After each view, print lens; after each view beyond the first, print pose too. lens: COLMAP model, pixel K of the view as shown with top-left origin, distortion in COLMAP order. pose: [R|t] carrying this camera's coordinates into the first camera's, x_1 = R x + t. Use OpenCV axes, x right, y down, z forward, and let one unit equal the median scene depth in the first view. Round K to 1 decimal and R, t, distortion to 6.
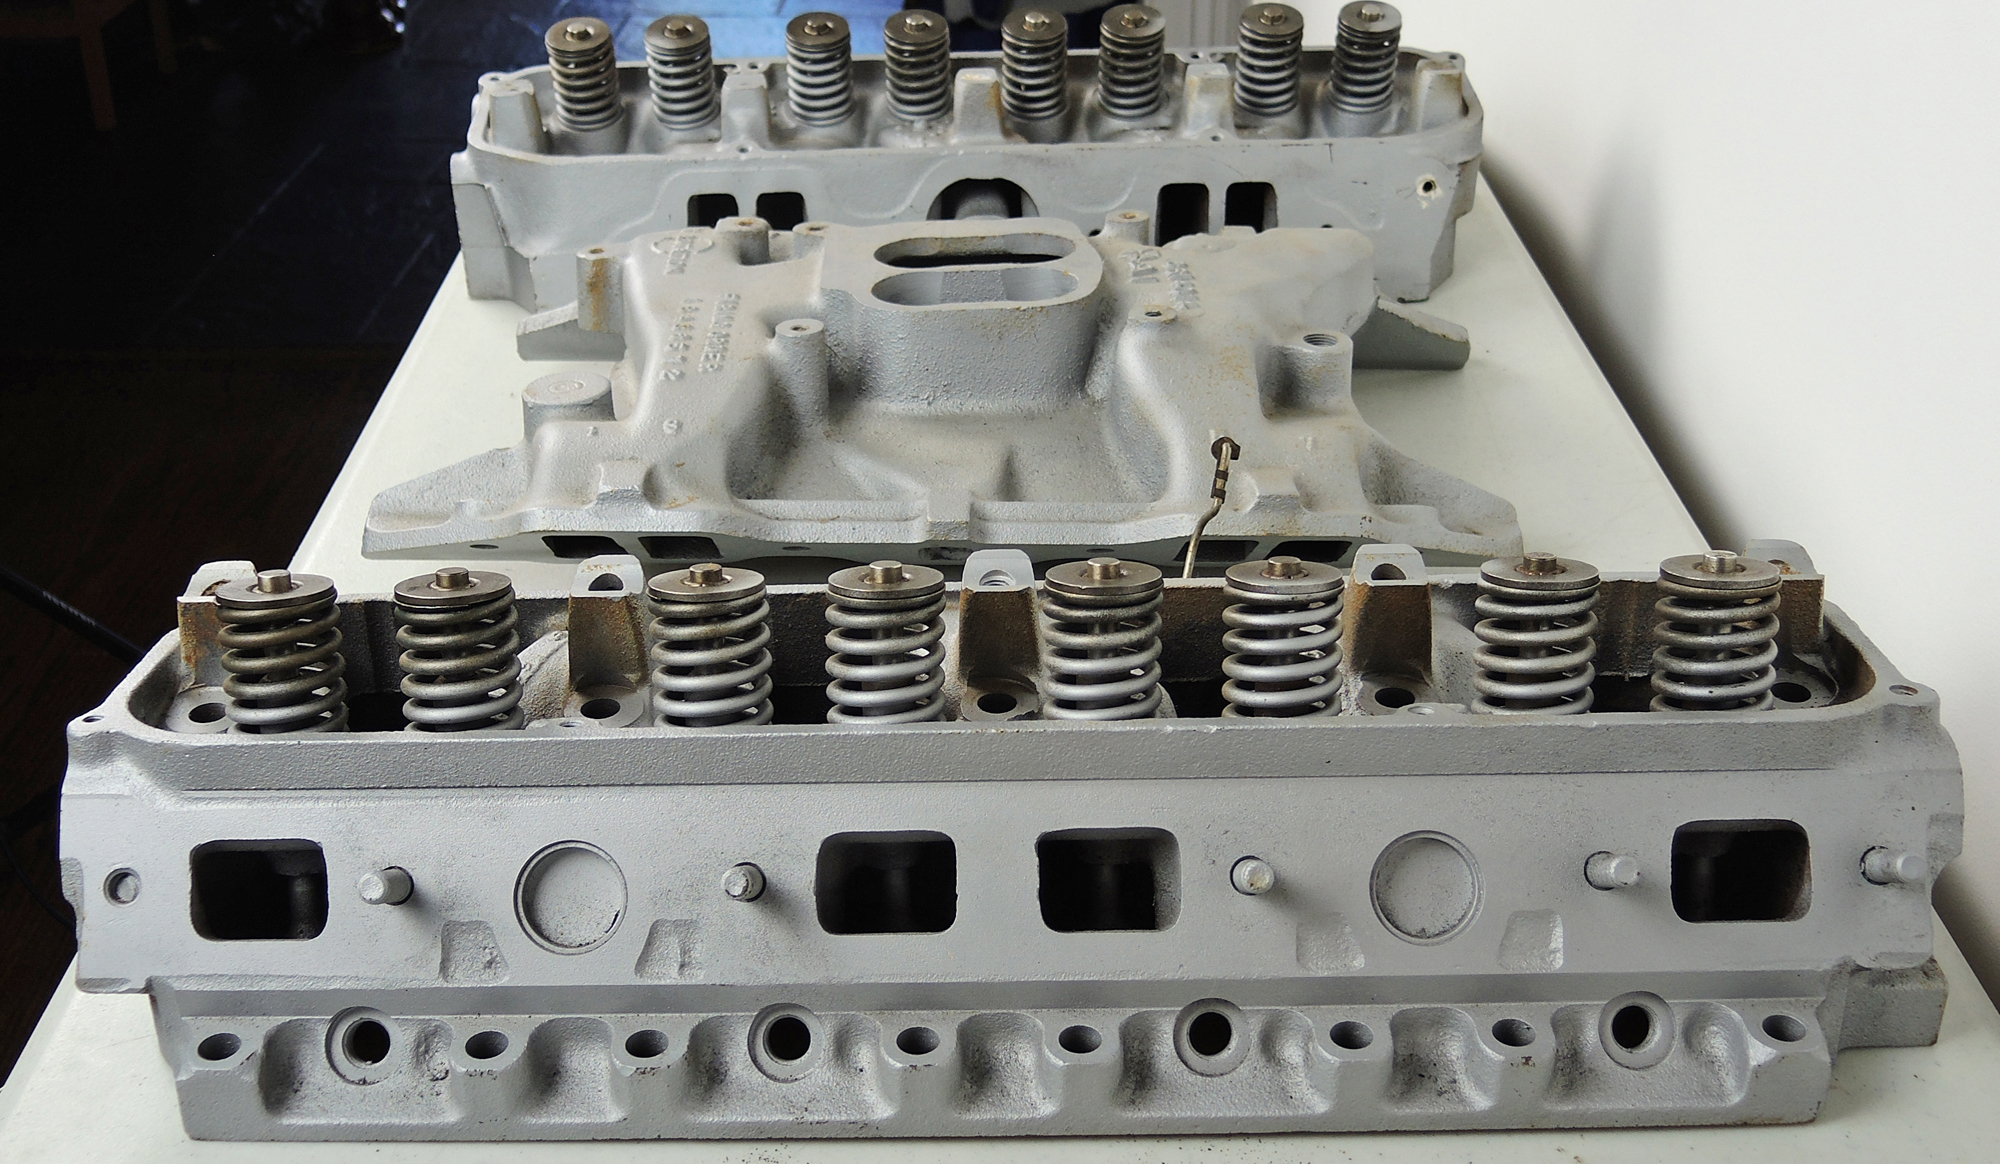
lens RADIAL K [[2234.4, 0, 998.5], [0, 2234.4, 622.3], [0, 0, 1]] dist [-0.060372, 0.000000]
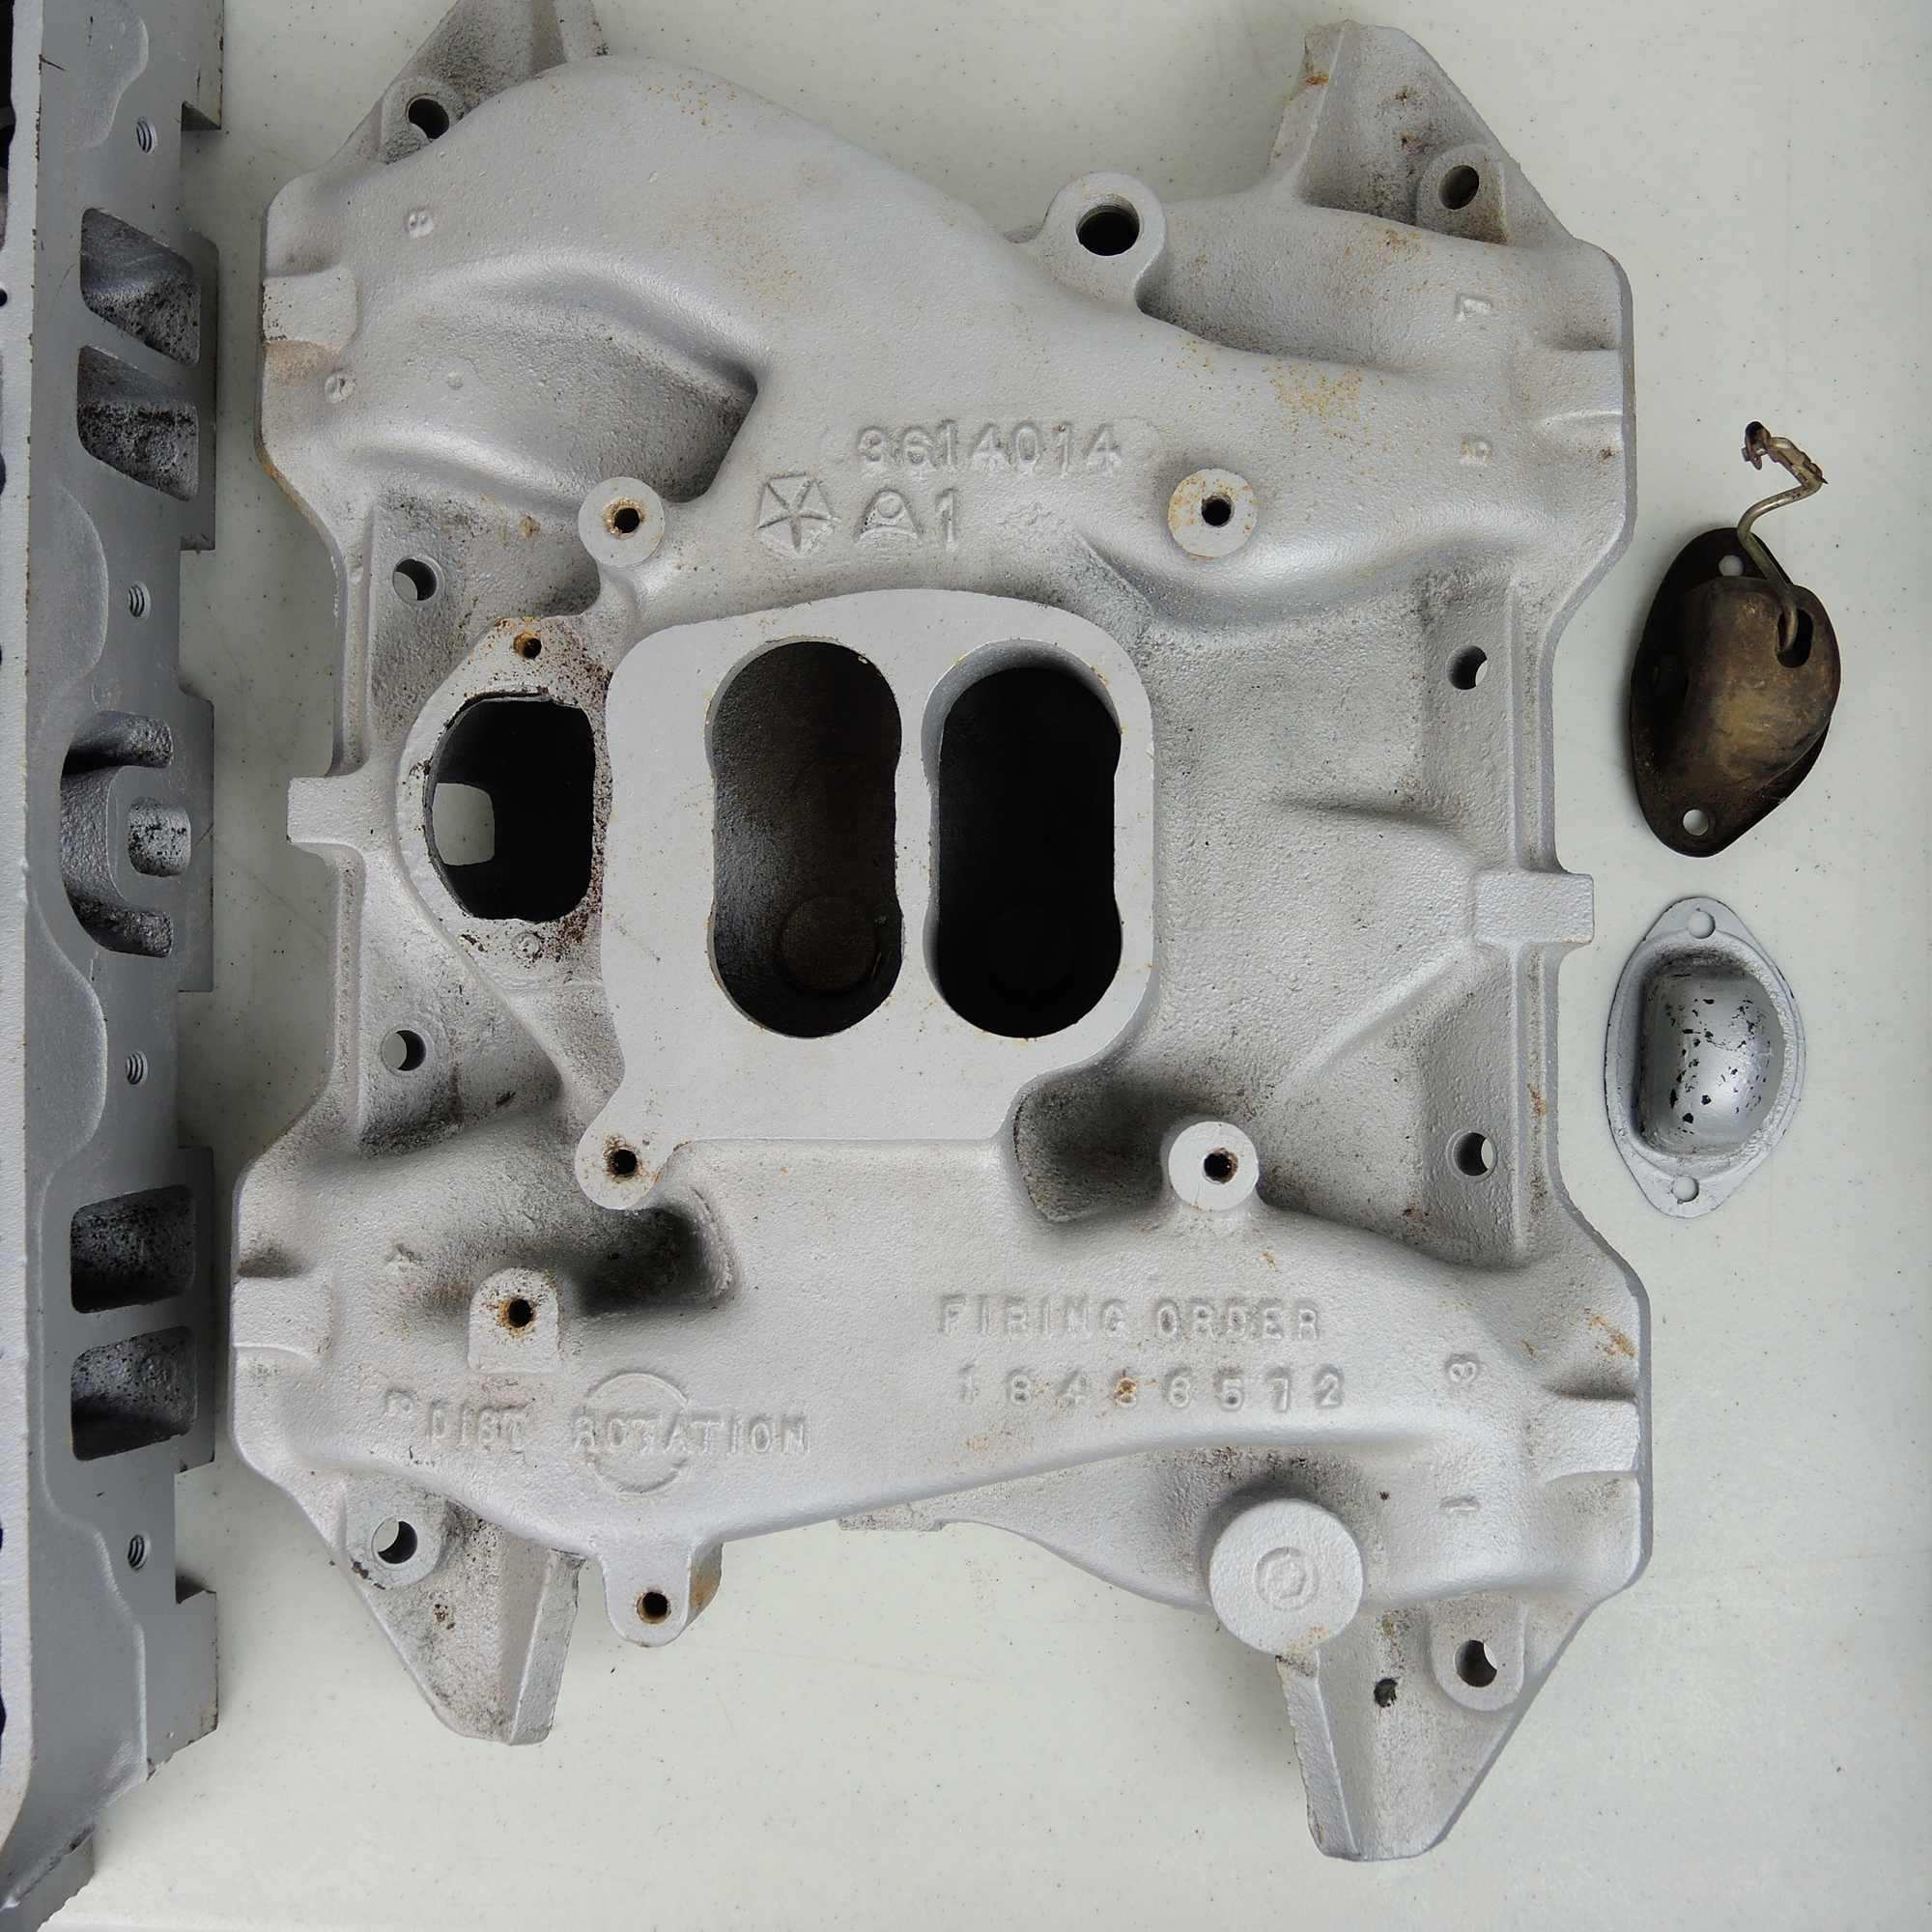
lens RADIAL K [[2166.0, 0, 970.2], [0, 2166.0, 970.1], [0, 0, 1]] dist [-0.067066, 0.000000]
pose [[0.027478, -0.998720, 0.042472, -0.088968], [0.513184, 0.050556, 0.856788, -0.830864], [-0.857839, -0.001747, 0.513916, 1.062208]]
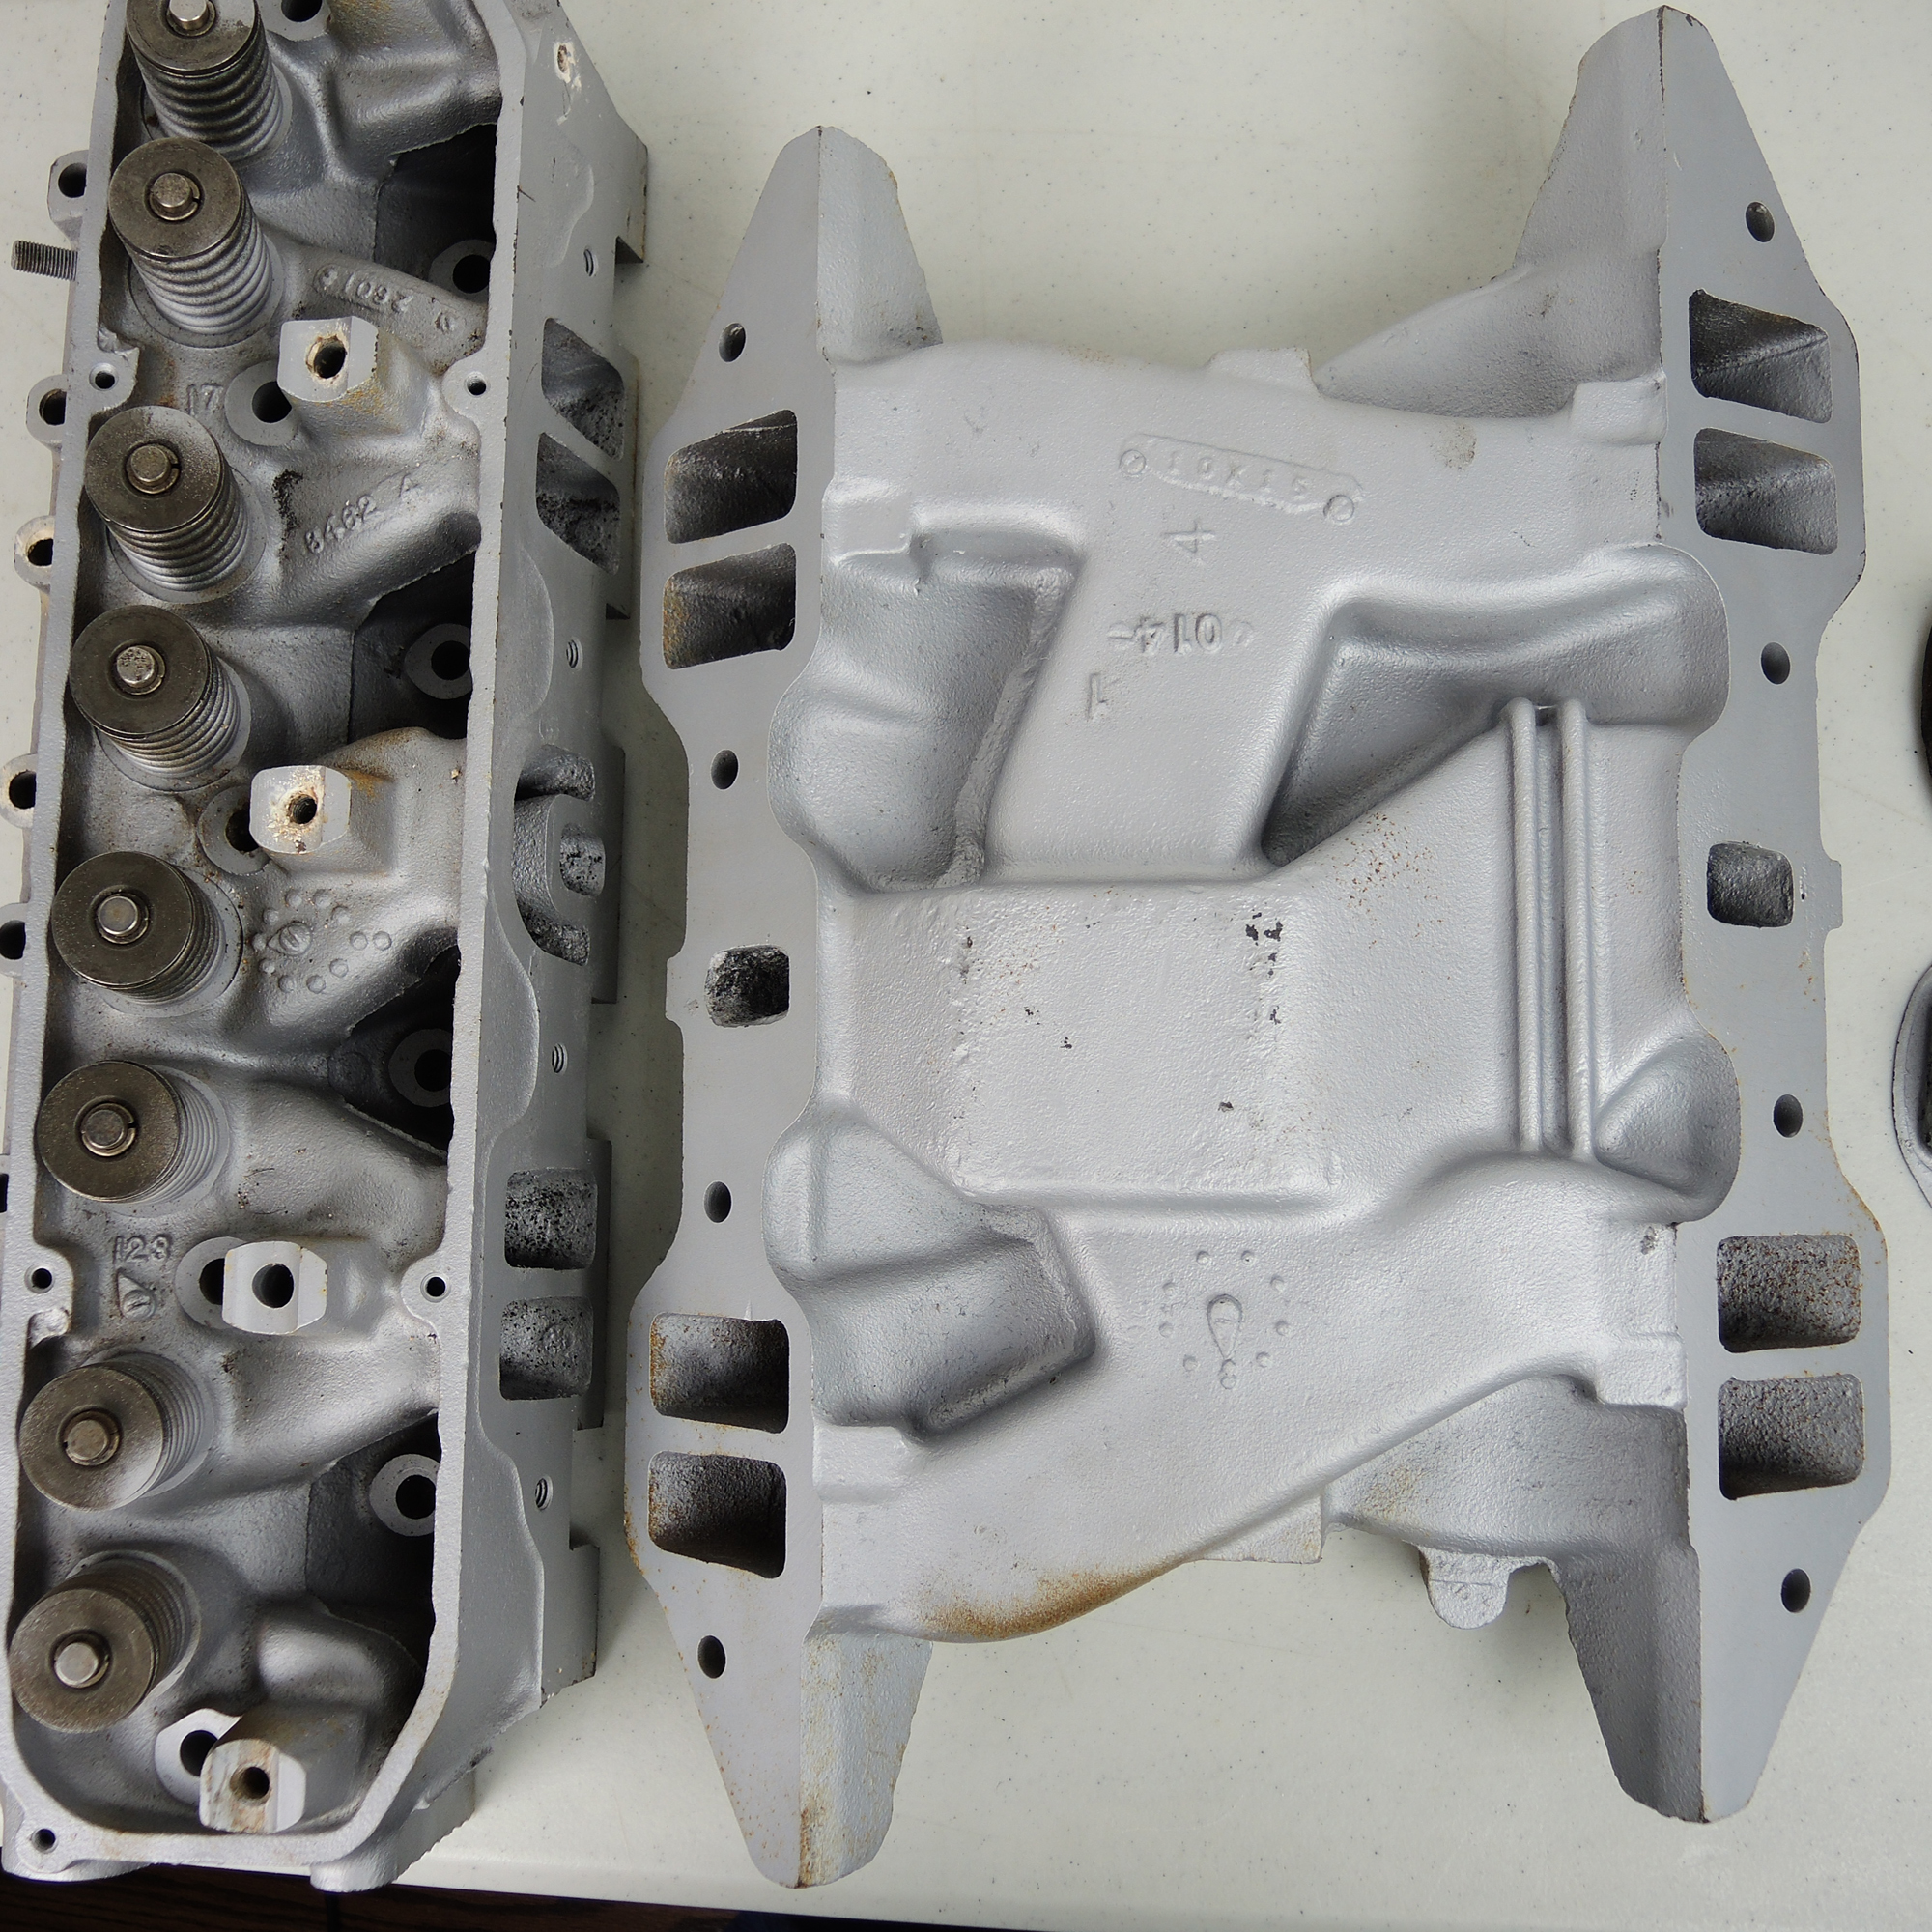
lens RADIAL K [[2166.0, 0, 969.4], [0, 2166.0, 974.5], [0, 0, 1]] dist [-0.067066, 0.000000]
pose [[0.051602, -0.989800, 0.132793, -0.178016], [0.589455, 0.137524, 0.796009, -0.932254], [-0.806151, 0.037200, 0.590539, 1.061822]]
